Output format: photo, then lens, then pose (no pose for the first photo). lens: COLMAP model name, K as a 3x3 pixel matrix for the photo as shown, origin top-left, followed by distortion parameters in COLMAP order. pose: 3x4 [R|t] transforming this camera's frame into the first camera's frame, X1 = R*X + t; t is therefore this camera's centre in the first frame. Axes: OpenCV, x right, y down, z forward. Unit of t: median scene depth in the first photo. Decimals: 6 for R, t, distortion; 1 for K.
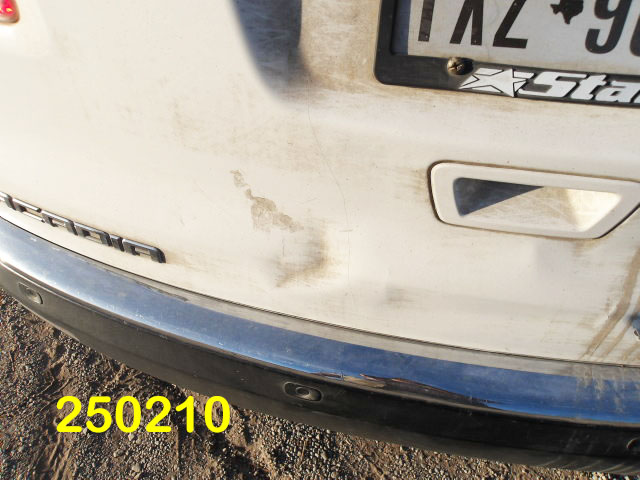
lens RADIAL K [[505.5, 0, 320.0], [0, 505.5, 240.0], [0, 0, 1]] dist [-0.006286, -0.009971]
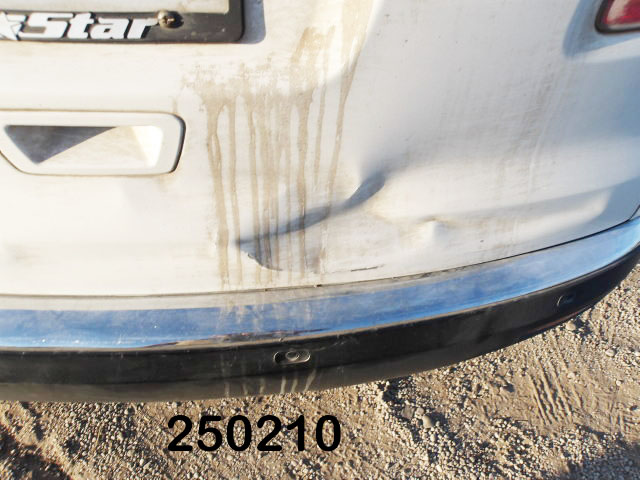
lens RADIAL K [[505.5, 0, 320.0], [0, 505.5, 240.0], [0, 0, 1]] dist [-0.006286, -0.009971]
pose [[0.971663, -0.127711, 0.198899, 0.499641], [0.123026, 0.991758, 0.035792, 0.113549], [-0.201831, -0.010309, 0.979366, -0.102723]]
